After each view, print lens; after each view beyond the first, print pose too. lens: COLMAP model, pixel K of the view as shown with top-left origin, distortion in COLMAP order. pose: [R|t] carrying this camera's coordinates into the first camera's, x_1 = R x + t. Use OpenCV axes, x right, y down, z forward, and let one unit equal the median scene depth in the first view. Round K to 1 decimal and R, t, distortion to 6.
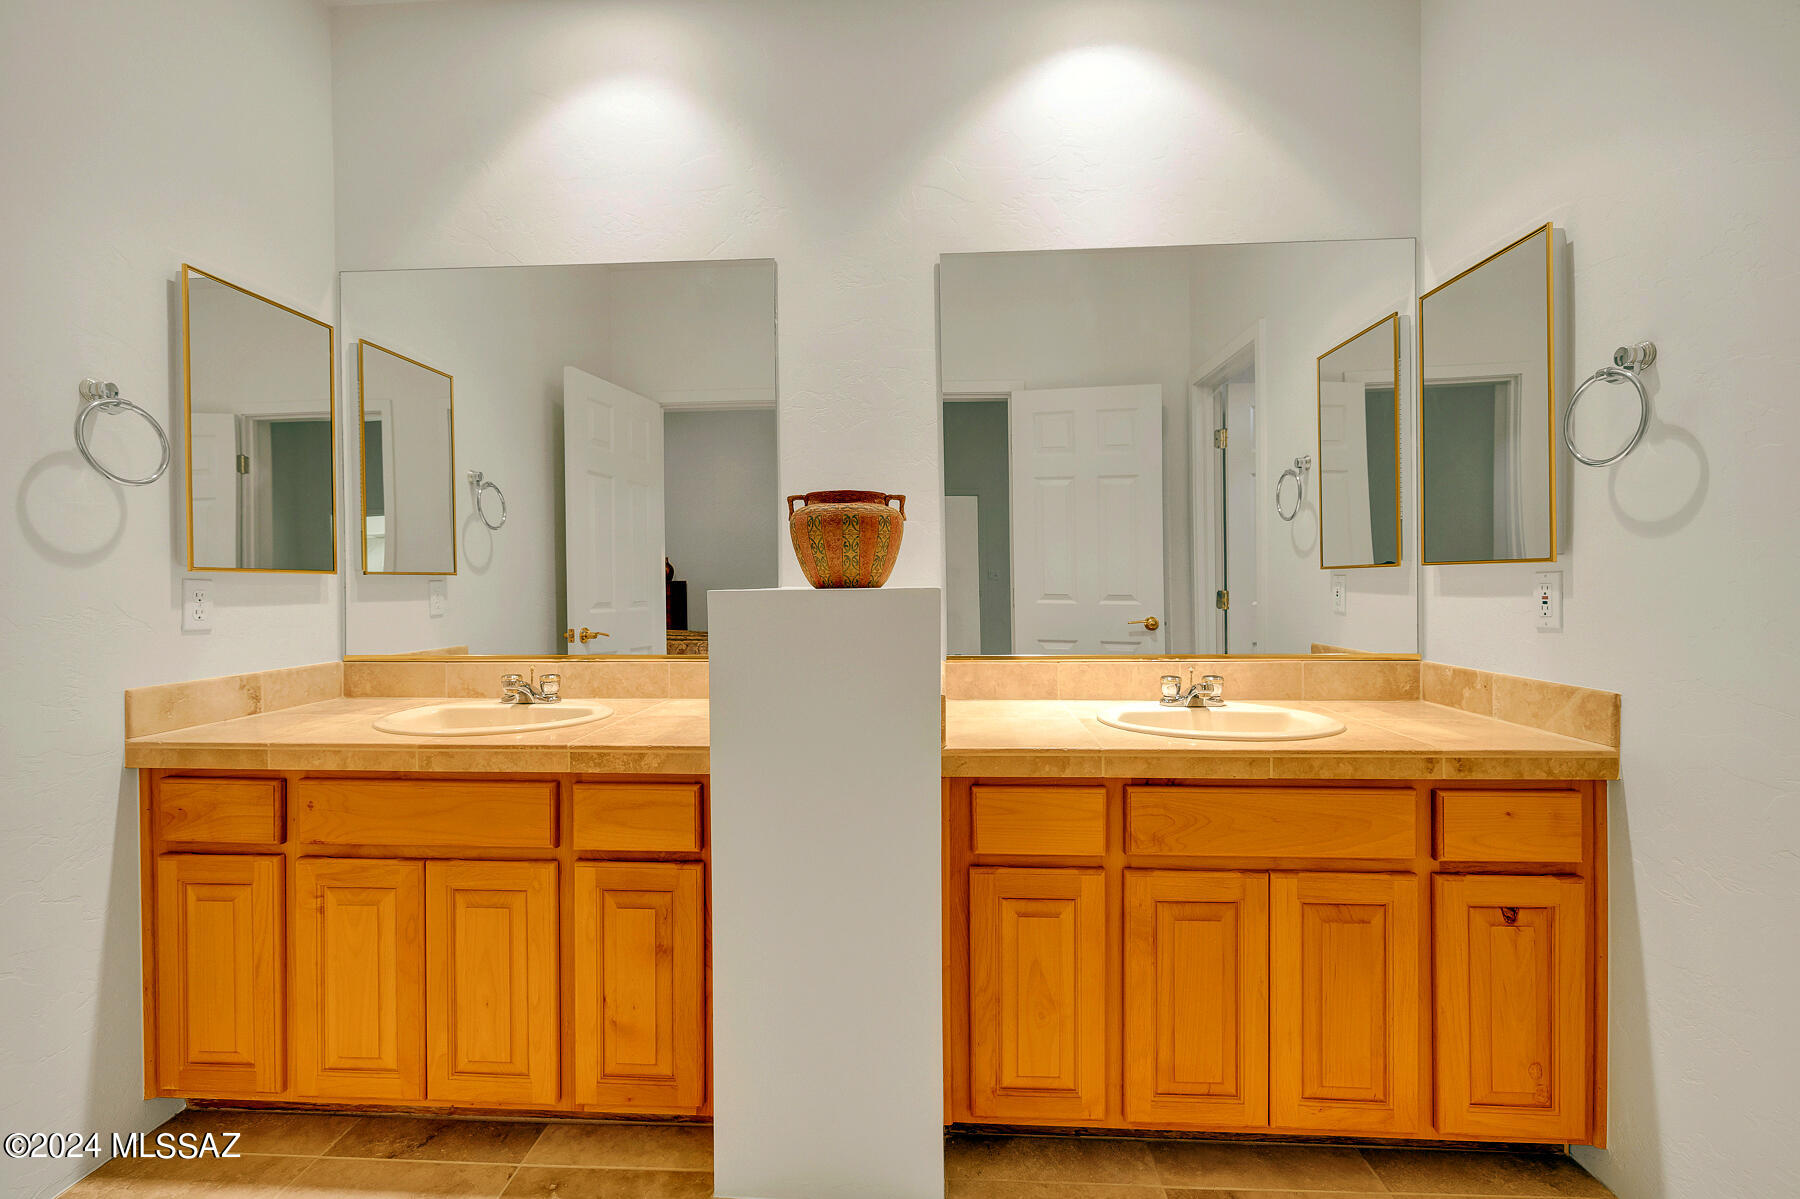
lens RADIAL K [[810.6, 0, 900.0], [0, 810.6, 599.5], [0, 0, 1]] dist [-0.000564, -0.000012]
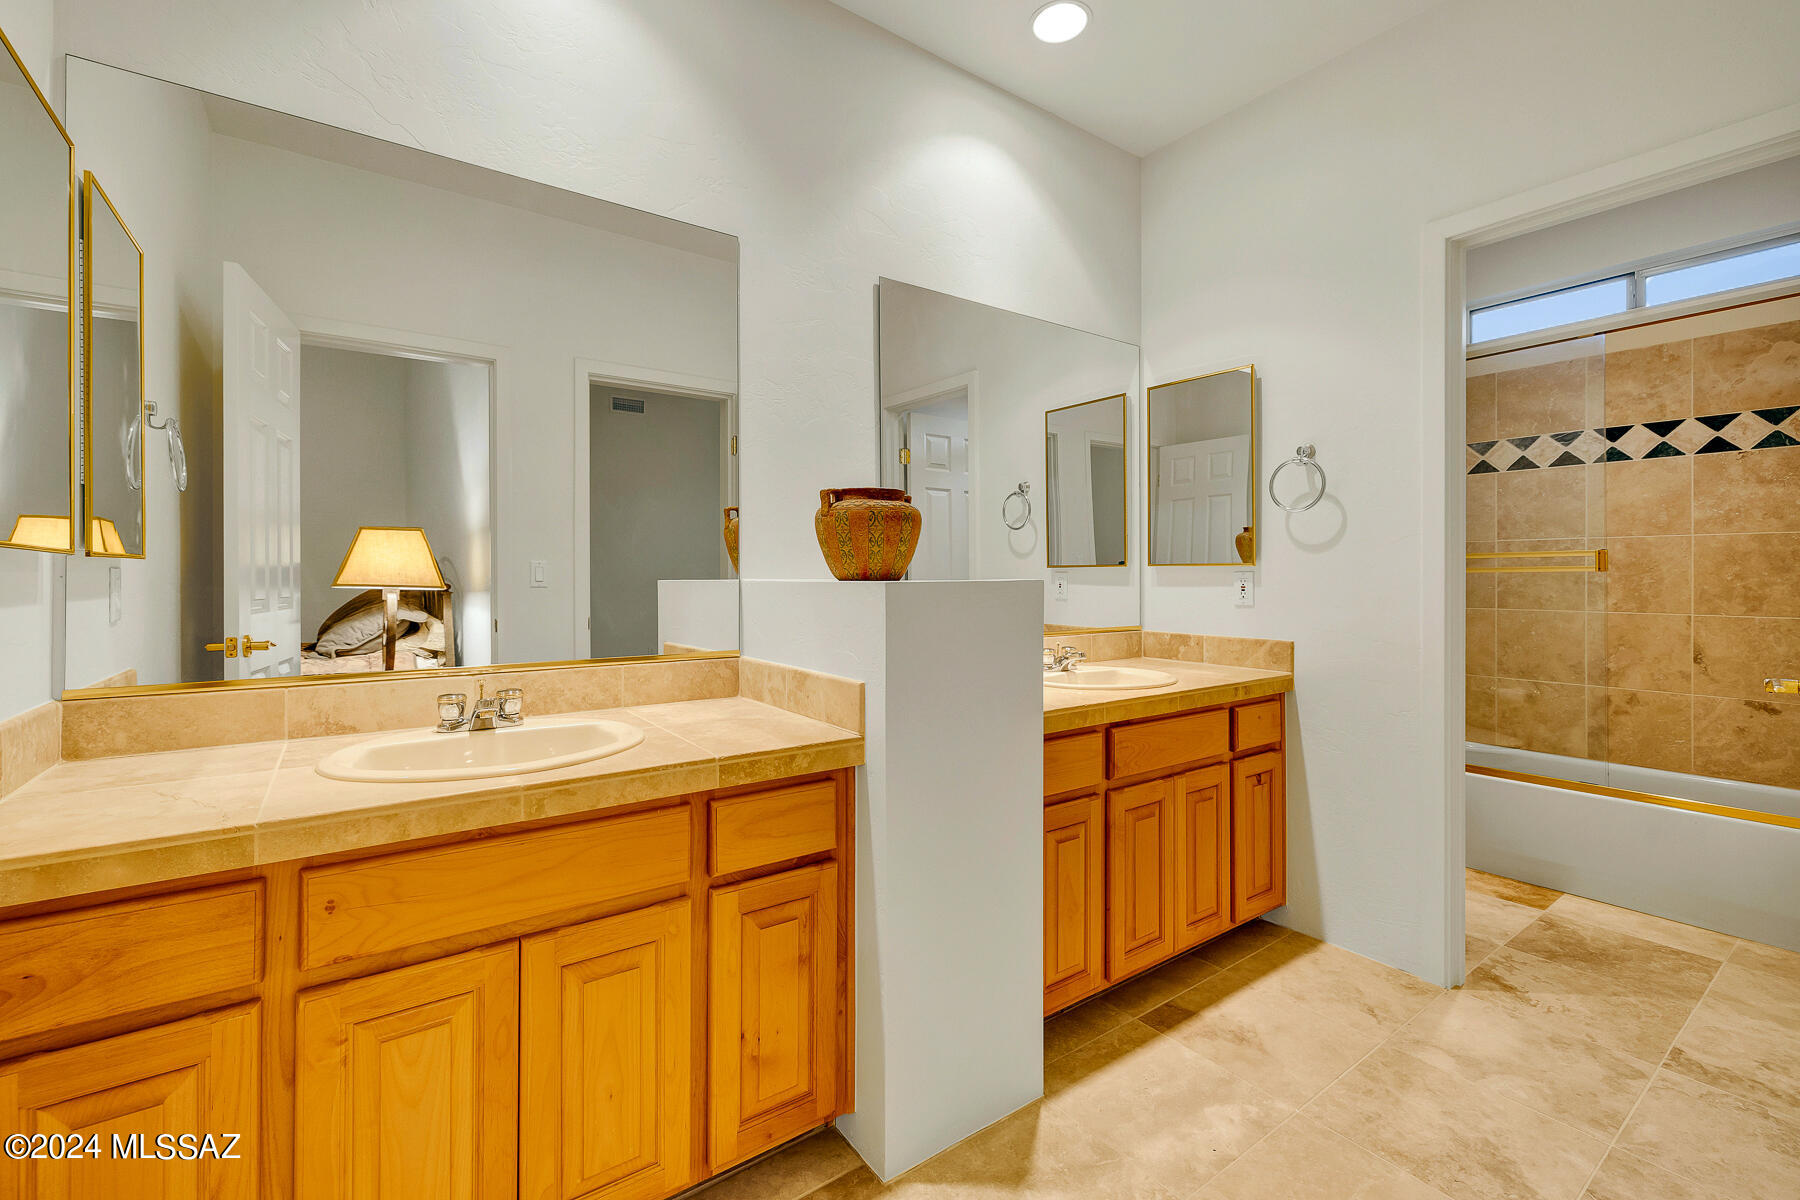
lens RADIAL K [[789.2, 0, 945.3], [0, 789.2, 580.2], [0, 0, 1]] dist [0.000000, -0.000080]
pose [[0.759061, 0.002993, 0.651013, -0.765634], [0.007181, 0.999890, -0.012970, -0.000036], [-0.650980, 0.014520, 0.758956, 0.181455]]
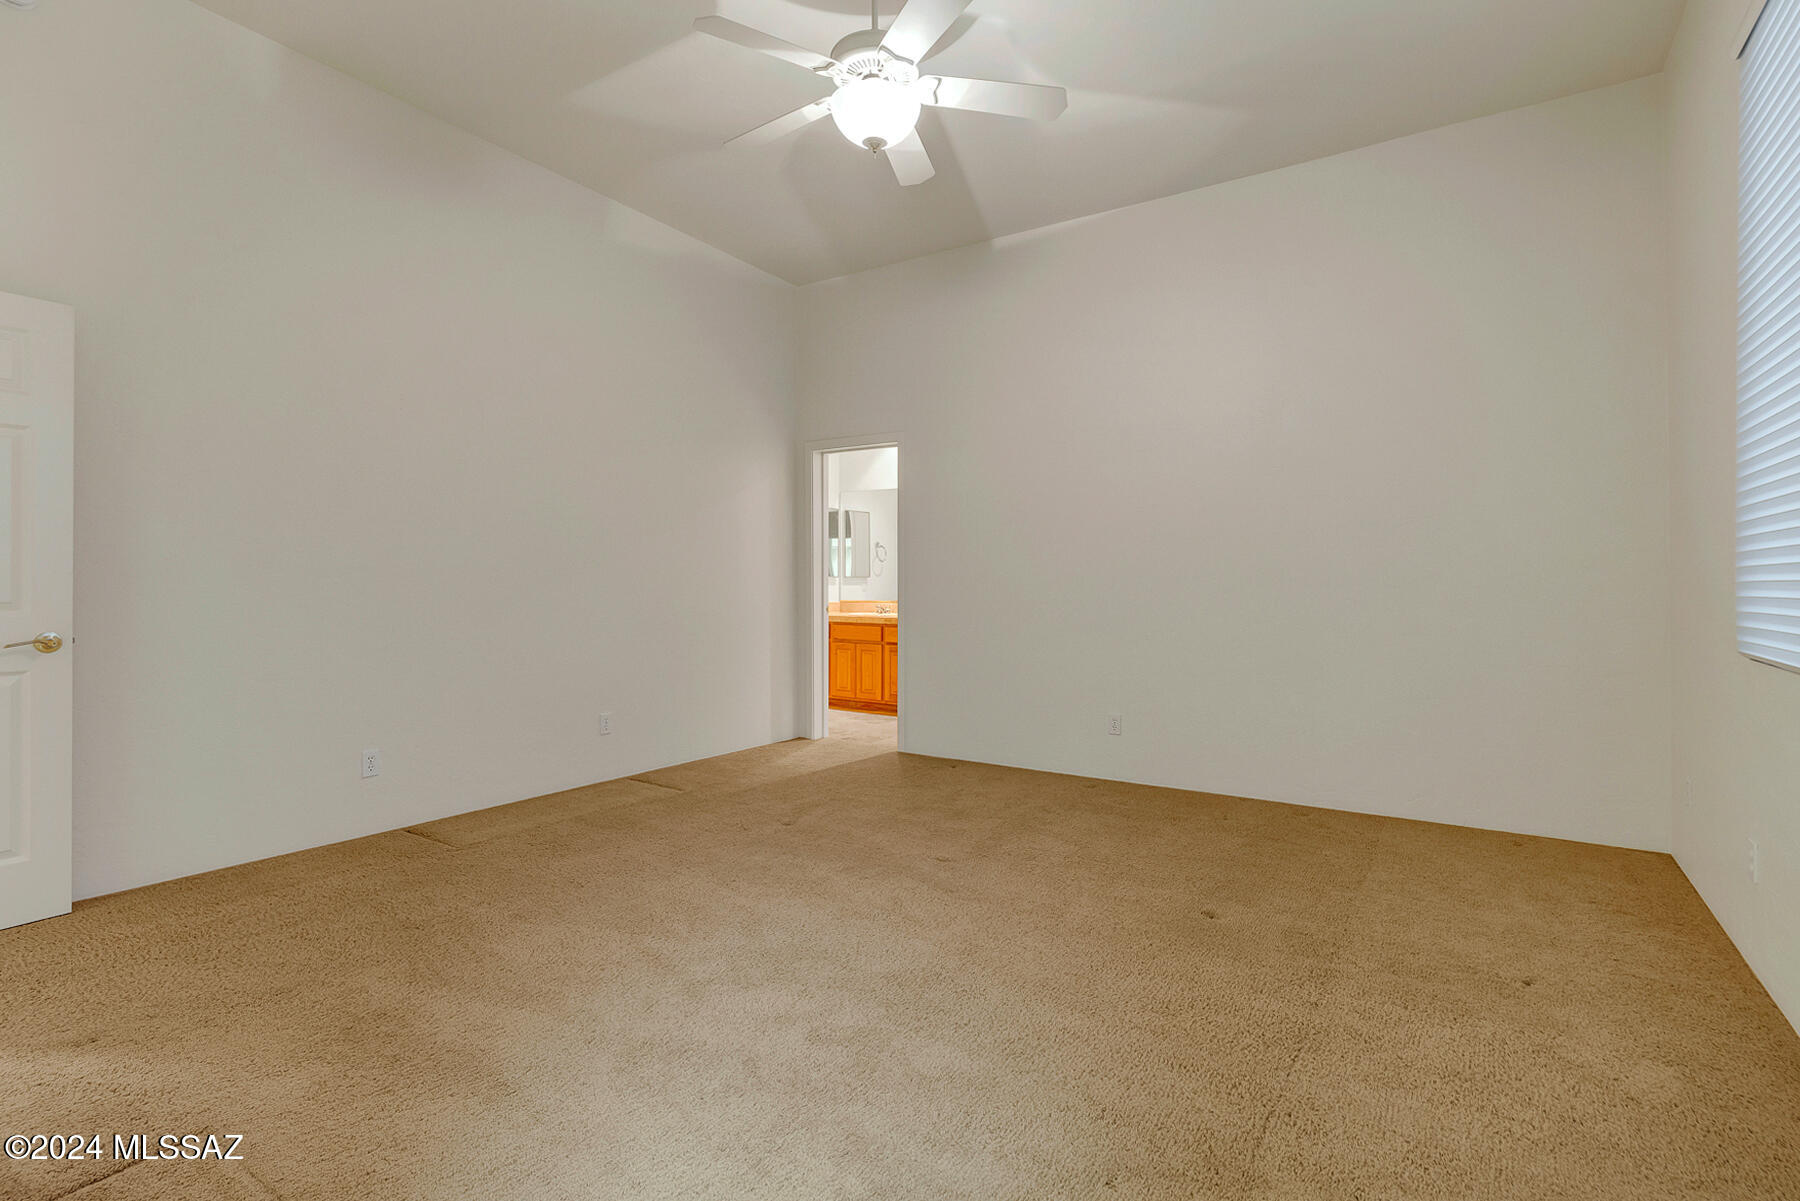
lens RADIAL K [[908.4, 0, 891.1], [0, 908.4, 623.5], [0, 0, 1]] dist [-0.003231, -0.000579]
pose [[0.864555, 0.031941, -0.501522, 2.068833], [-0.015181, 0.999183, 0.037465, 0.024497], [0.502309, -0.024777, 0.864333, -3.200411]]
